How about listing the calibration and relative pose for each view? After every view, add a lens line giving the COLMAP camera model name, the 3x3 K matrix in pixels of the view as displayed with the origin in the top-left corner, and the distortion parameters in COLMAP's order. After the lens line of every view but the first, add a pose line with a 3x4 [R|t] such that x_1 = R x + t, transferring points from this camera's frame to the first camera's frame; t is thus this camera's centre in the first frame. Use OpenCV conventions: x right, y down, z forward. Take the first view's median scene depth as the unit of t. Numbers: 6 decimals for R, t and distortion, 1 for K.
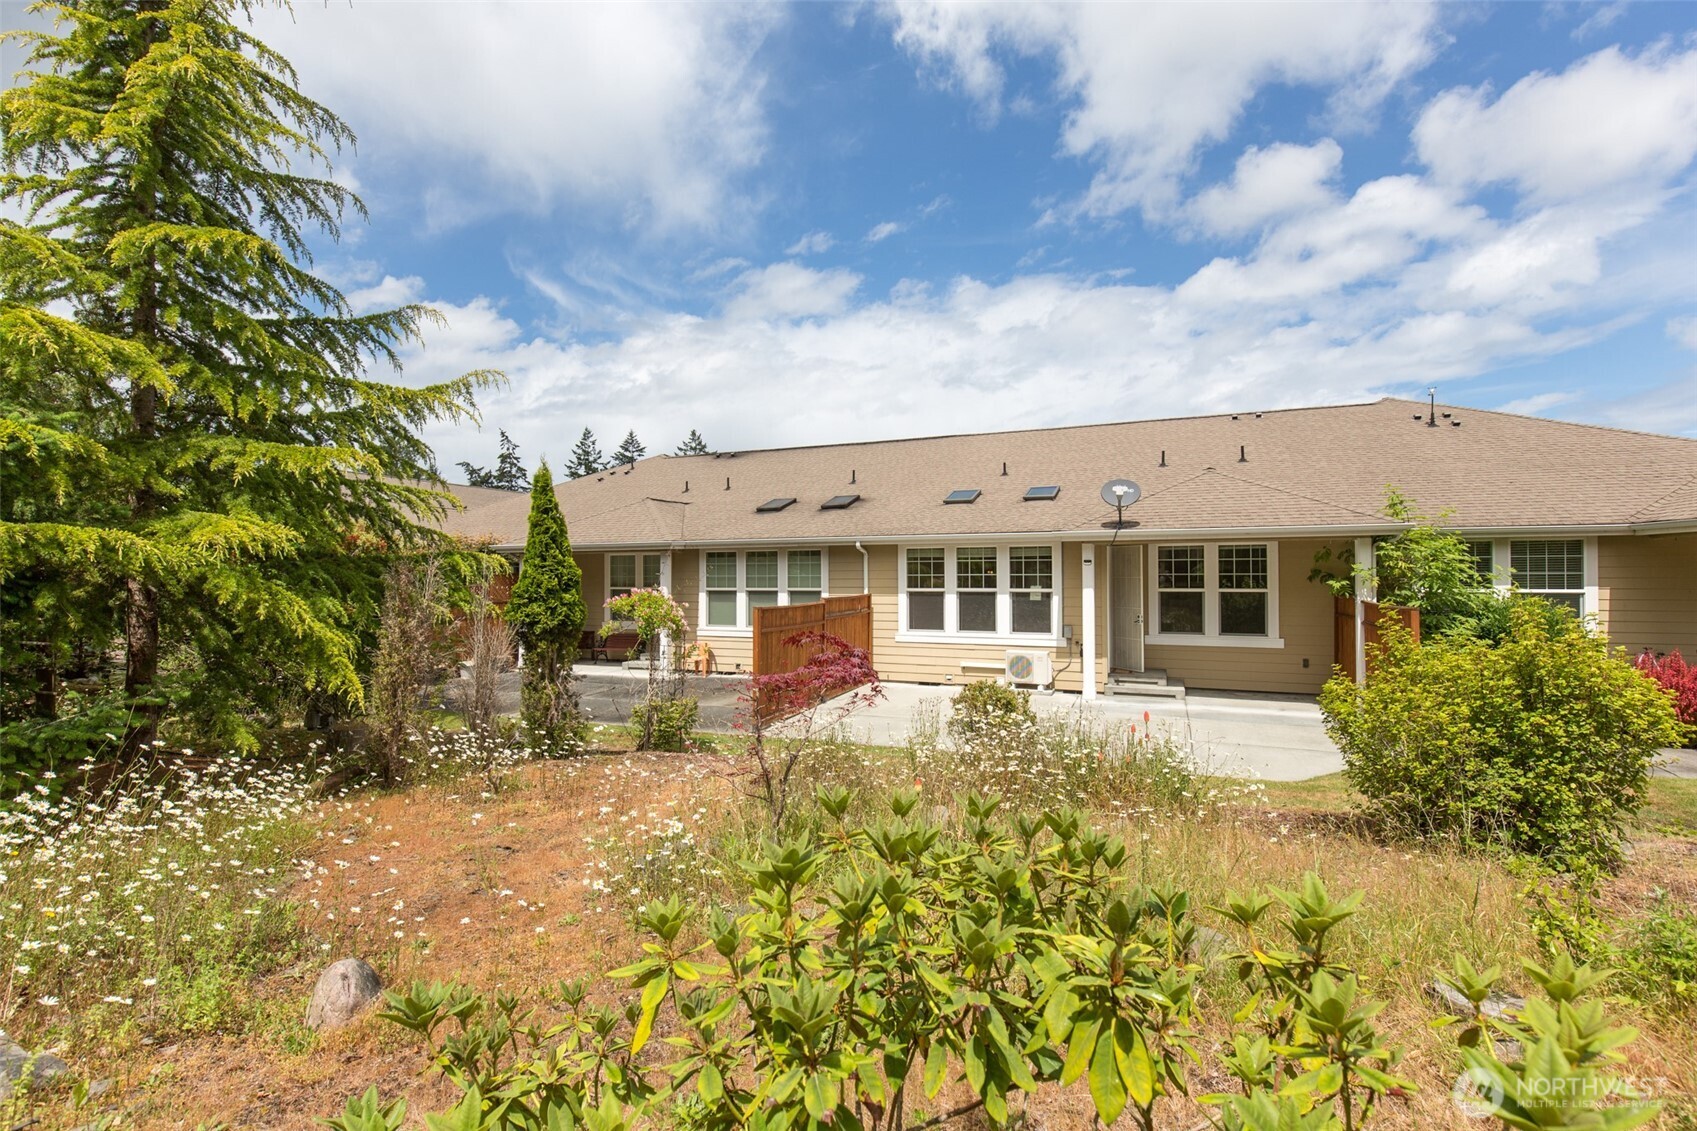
lens RADIAL K [[790.4, 0, 872.8], [0, 790.4, 552.4], [0, 0, 1]] dist [0.014389, -0.012371]
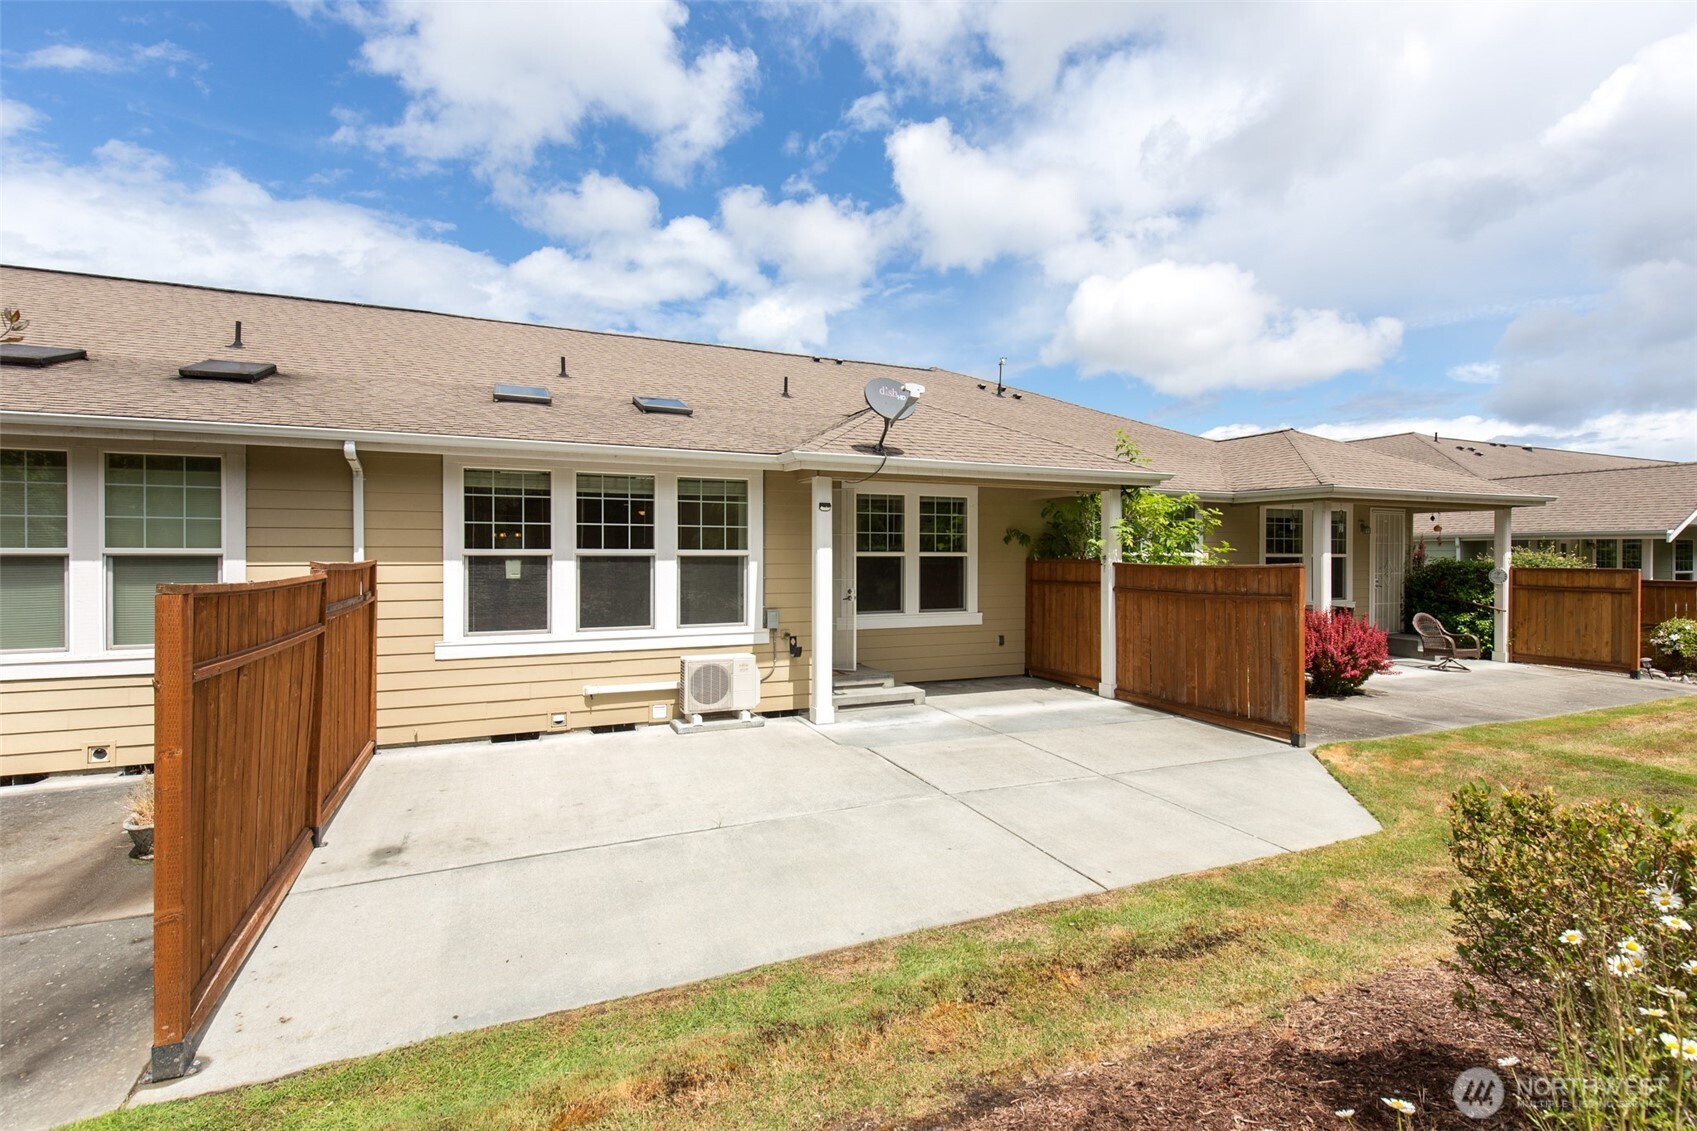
lens RADIAL K [[790.4, 0, 872.8], [0, 790.4, 552.4], [0, 0, 1]] dist [0.014389, -0.012371]
pose [[0.688524, 0.007609, 0.725173, -0.140806], [-0.017223, 0.999834, 0.005862, 0.040132], [-0.725009, -0.016525, 0.688542, 0.479274]]
